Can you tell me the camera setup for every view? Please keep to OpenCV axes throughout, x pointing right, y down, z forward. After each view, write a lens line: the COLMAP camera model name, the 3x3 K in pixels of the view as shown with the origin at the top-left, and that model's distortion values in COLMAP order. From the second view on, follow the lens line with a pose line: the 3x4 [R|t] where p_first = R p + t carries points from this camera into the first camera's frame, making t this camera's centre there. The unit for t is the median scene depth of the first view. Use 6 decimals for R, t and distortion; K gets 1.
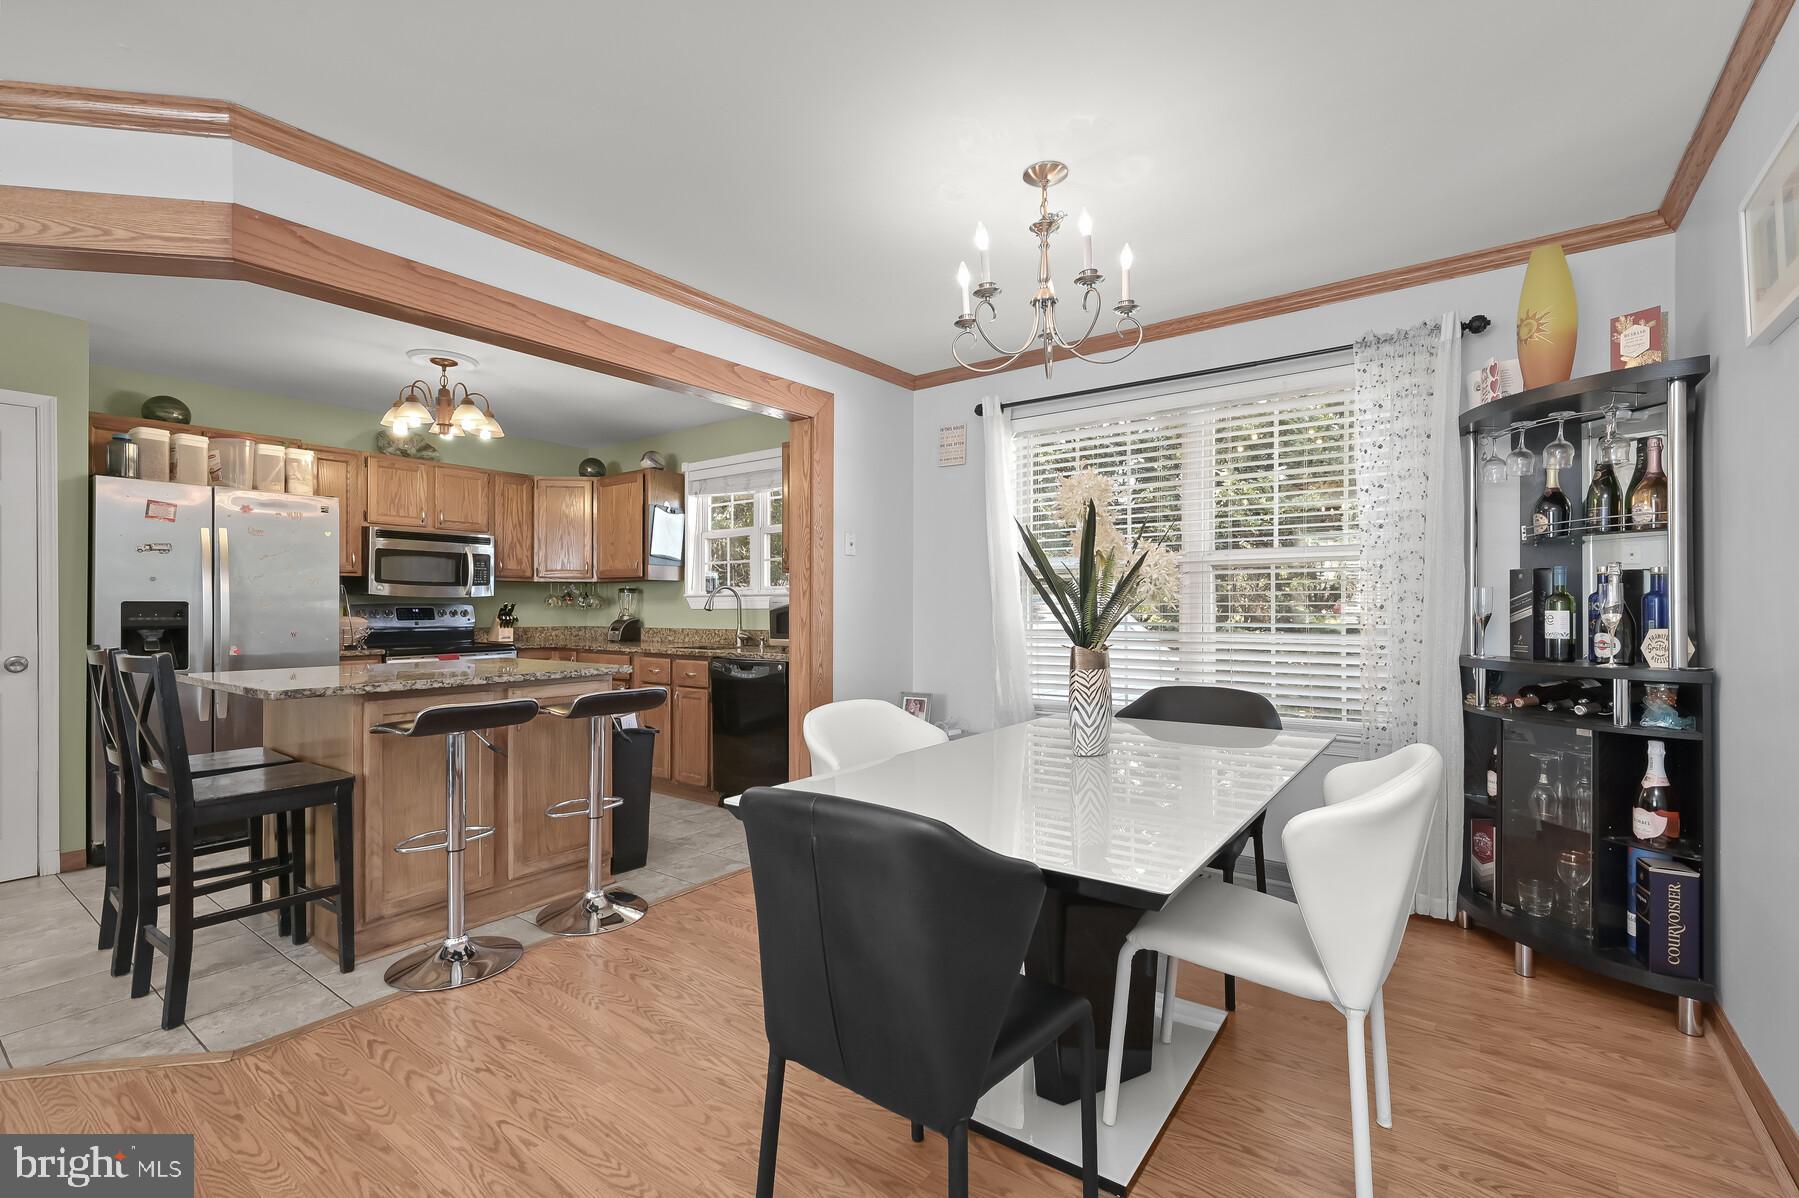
lens RADIAL K [[791.8, 0, 906.0], [0, 791.8, 604.7], [0, 0, 1]] dist [0.002890, -0.000924]
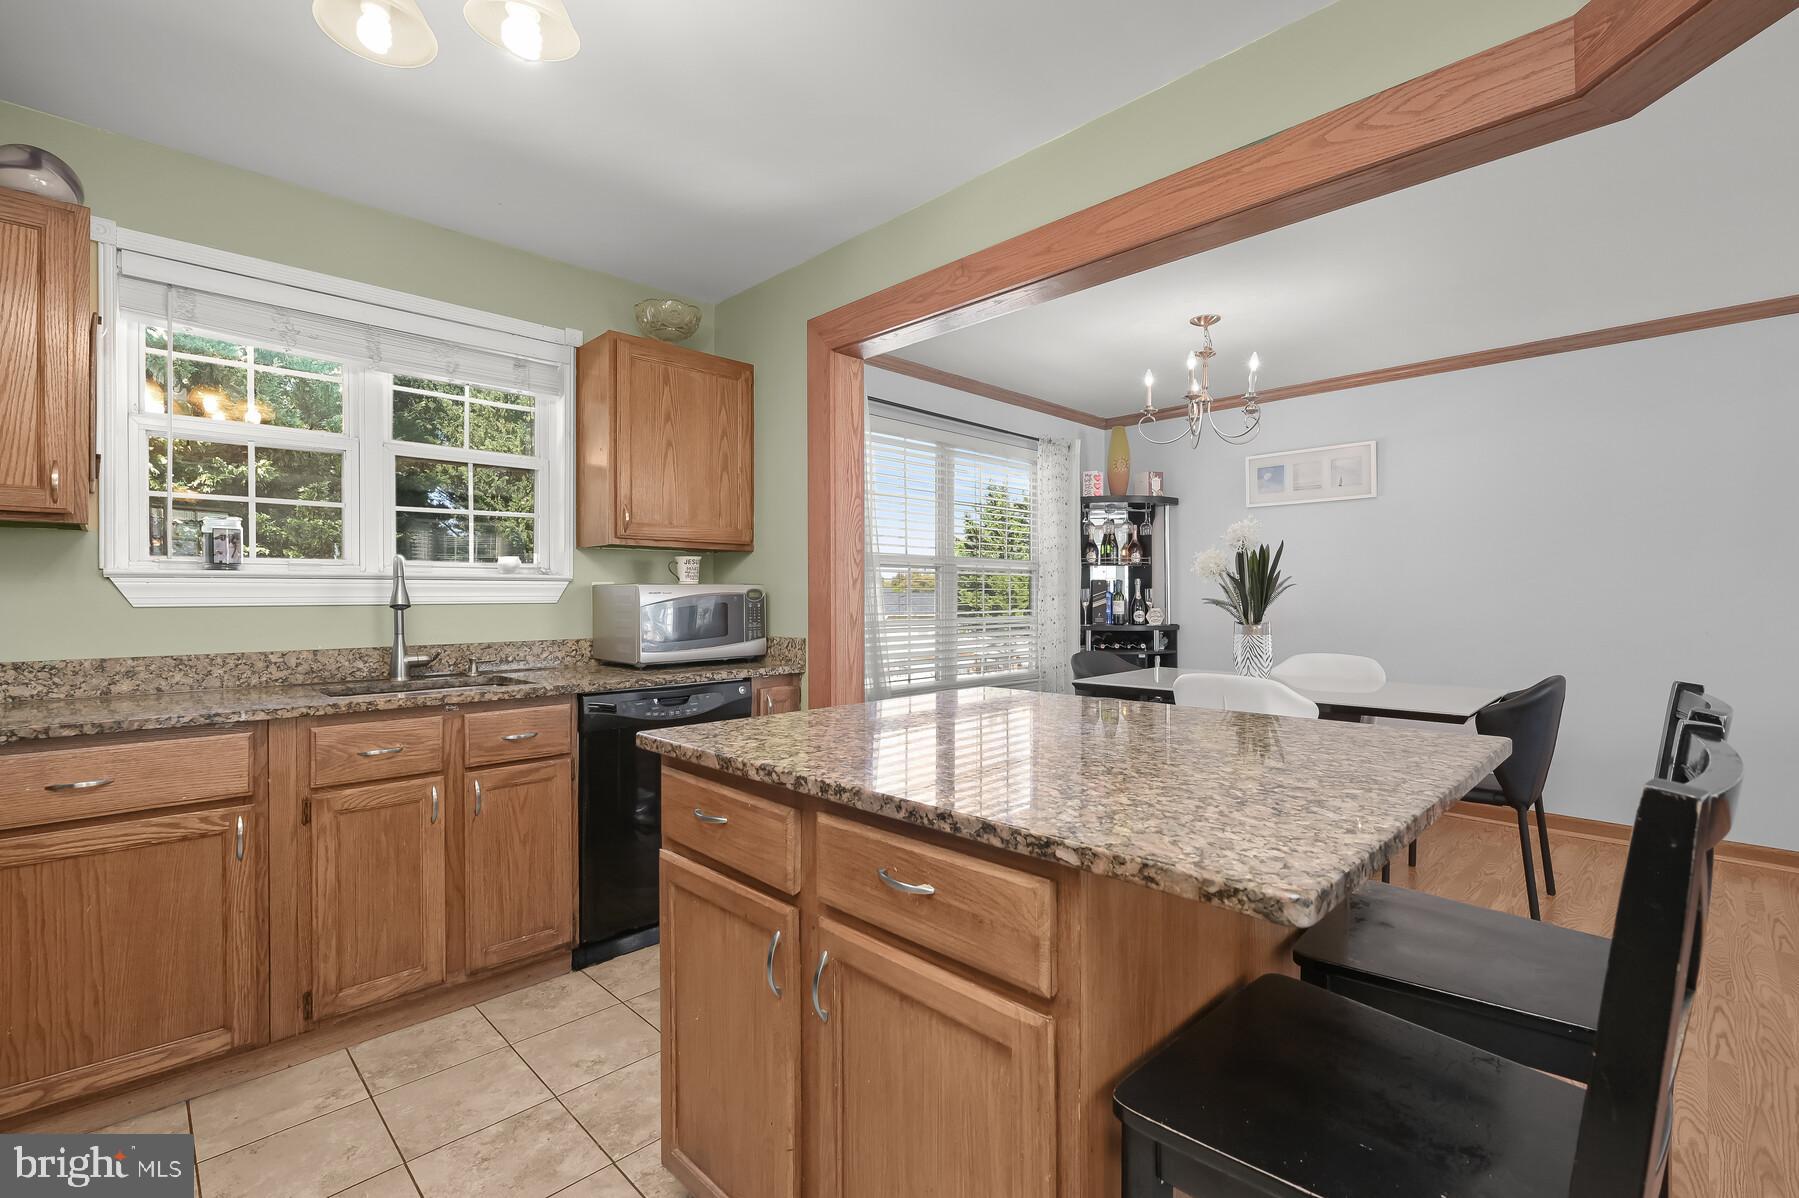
lens RADIAL K [[791.8, 0, 957.4], [0, 791.8, 596.4], [0, 0, 1]] dist [0.002890, -0.000924]
pose [[0.113256, 0.004544, 0.993555, -0.662243], [-0.000475, 0.999990, -0.004520, 0.002282], [-0.993566, 0.000040, 0.113257, 0.606380]]
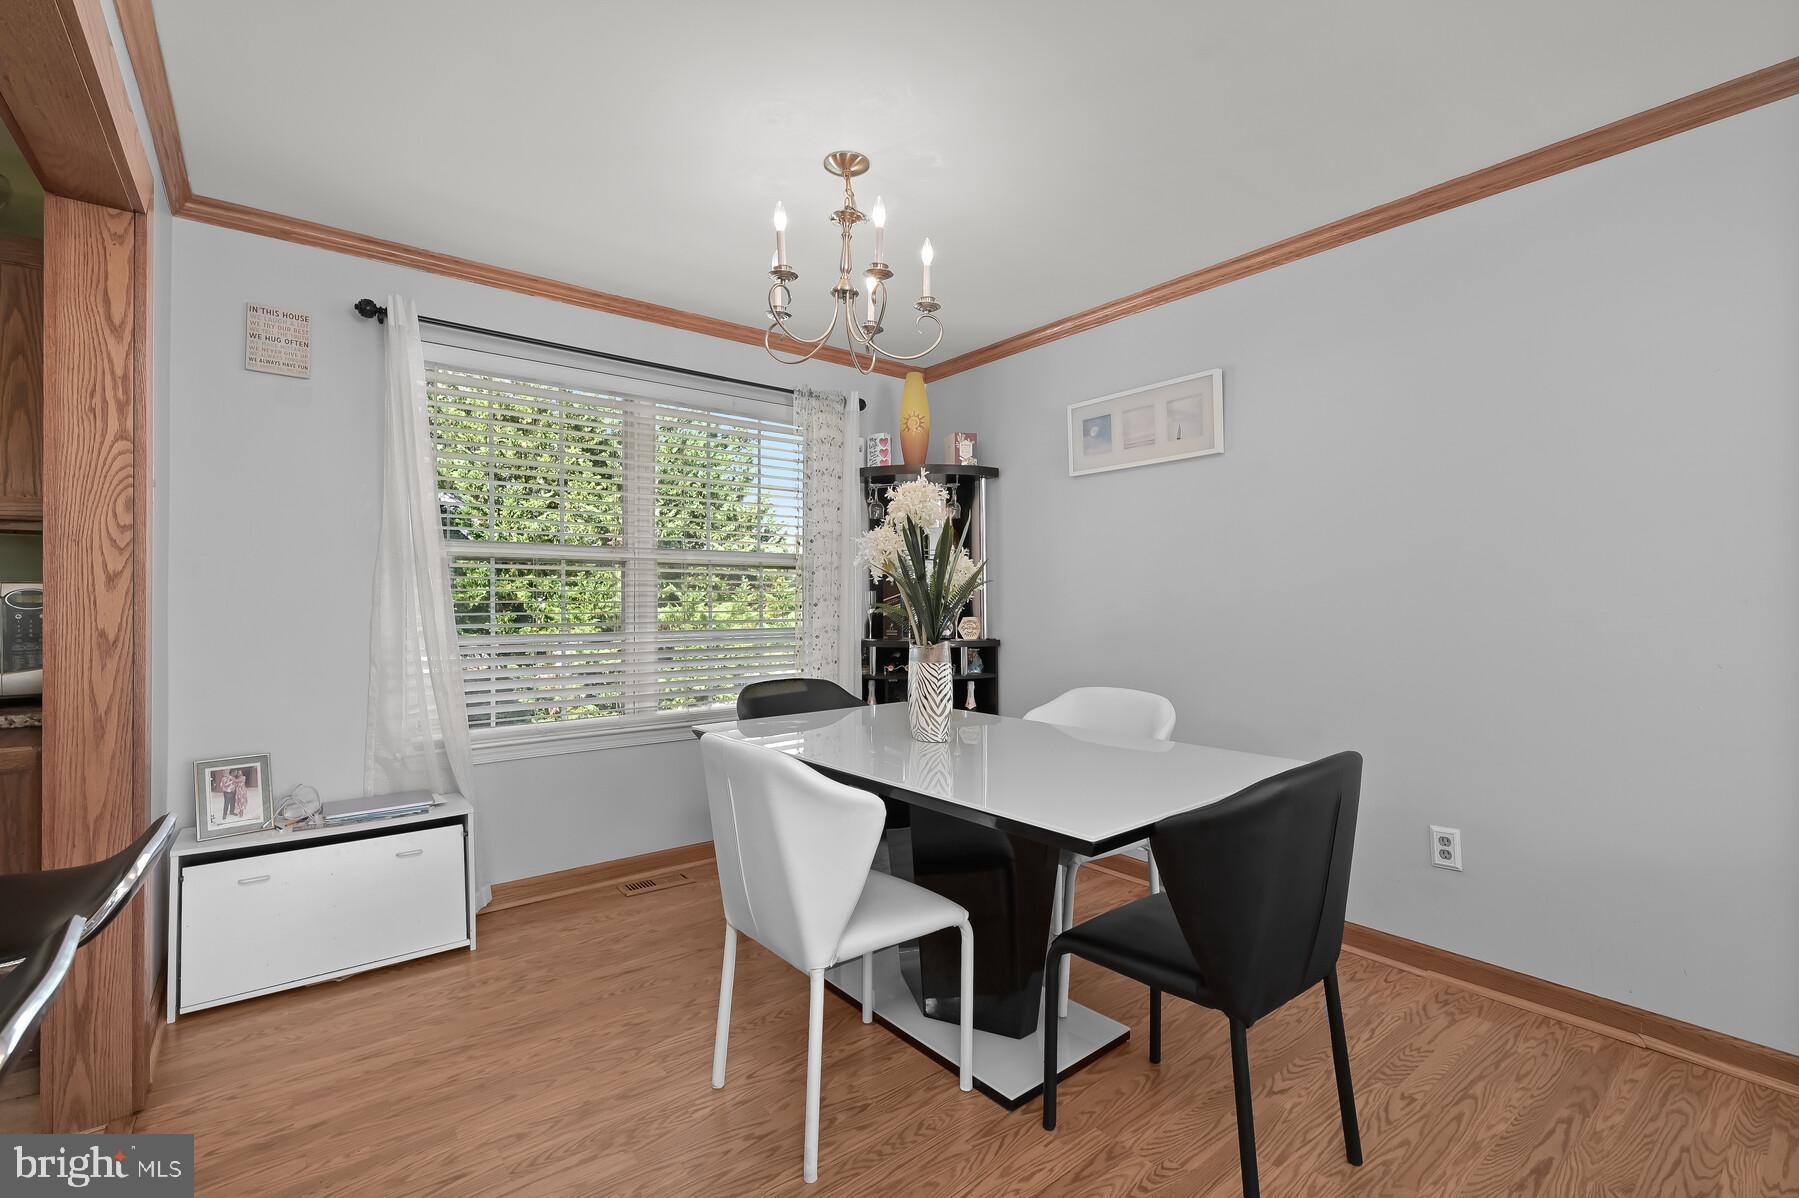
lens RADIAL K [[791.8, 0, 928.9], [0, 791.8, 596.3], [0, 0, 1]] dist [0.002890, -0.000924]
pose [[0.235061, 0.008702, 0.971942, -0.351180], [-0.001517, 0.999962, -0.008586, -0.000382], [-0.971979, 0.000544, 0.235065, 0.314162]]
